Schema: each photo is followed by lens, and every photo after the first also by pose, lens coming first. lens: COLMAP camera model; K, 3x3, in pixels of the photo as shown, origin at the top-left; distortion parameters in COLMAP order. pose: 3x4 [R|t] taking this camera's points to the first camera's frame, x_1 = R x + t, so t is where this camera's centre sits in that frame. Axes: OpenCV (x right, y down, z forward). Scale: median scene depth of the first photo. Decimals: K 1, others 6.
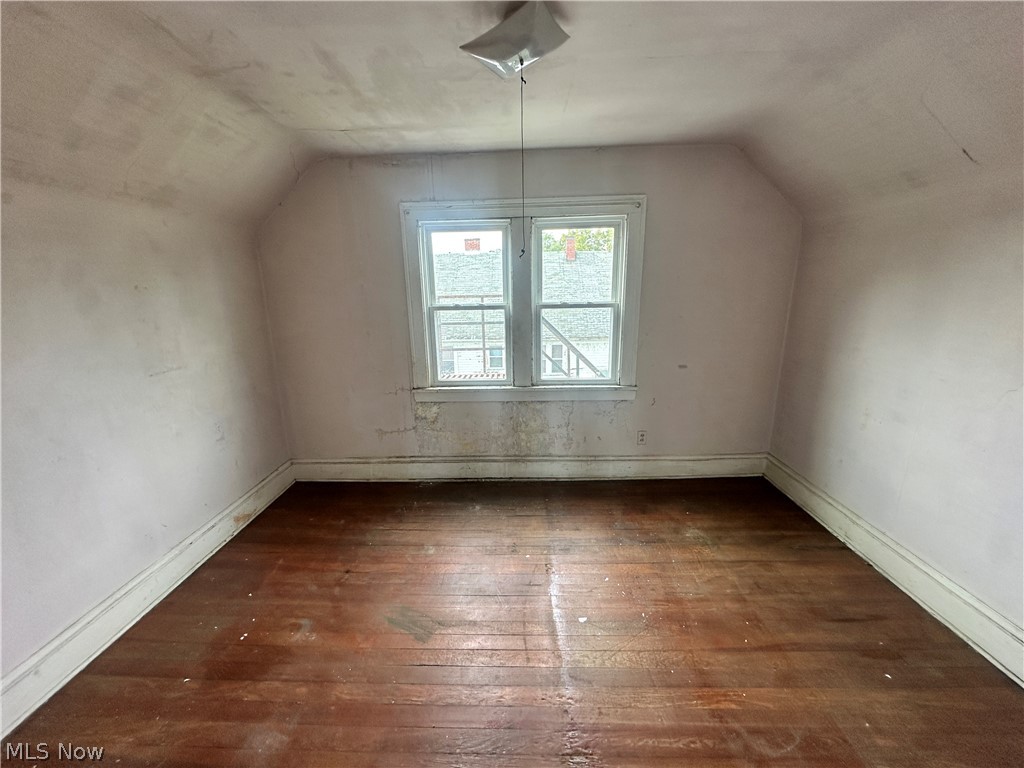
lens RADIAL K [[404.5, 0, 511.8], [0, 404.5, 381.0], [0, 0, 1]] dist [0.000029, -0.000065]
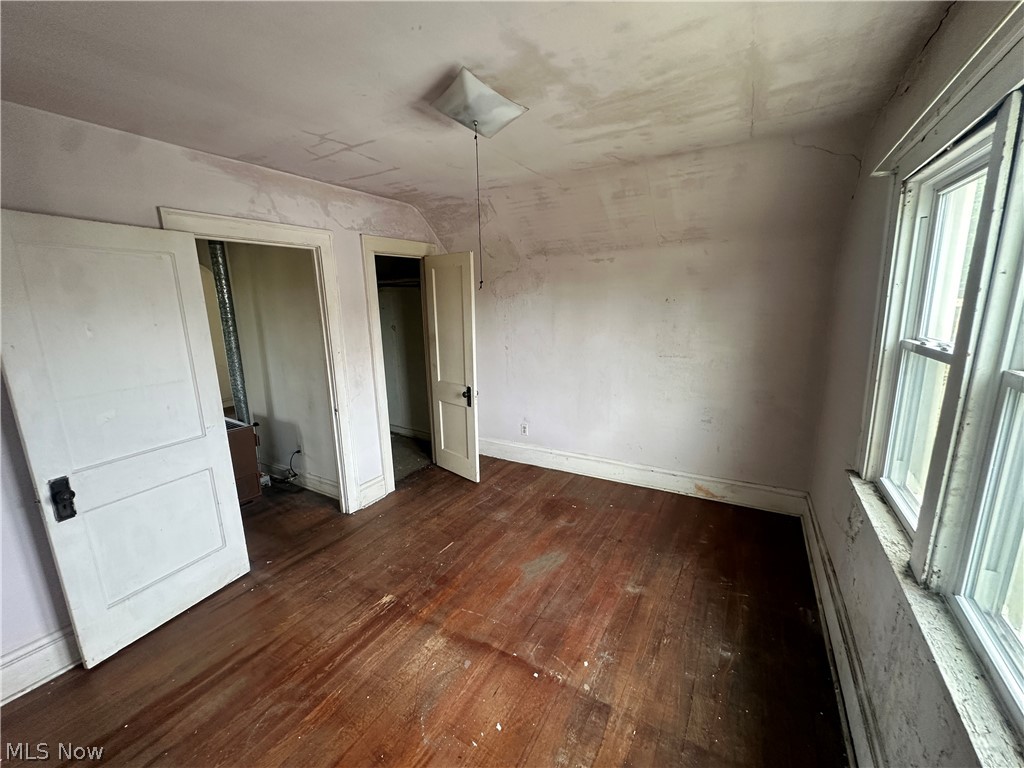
lens RADIAL K [[413.3, 0, 514.8], [0, 413.3, 382.4], [0, 0, 1]] dist [0.000007, -0.000097]
pose [[-0.471619, 0.198727, -0.859118, 0.590294], [-0.172735, 0.934579, 0.311006, -0.247534], [0.864719, 0.295076, -0.406438, 0.931167]]
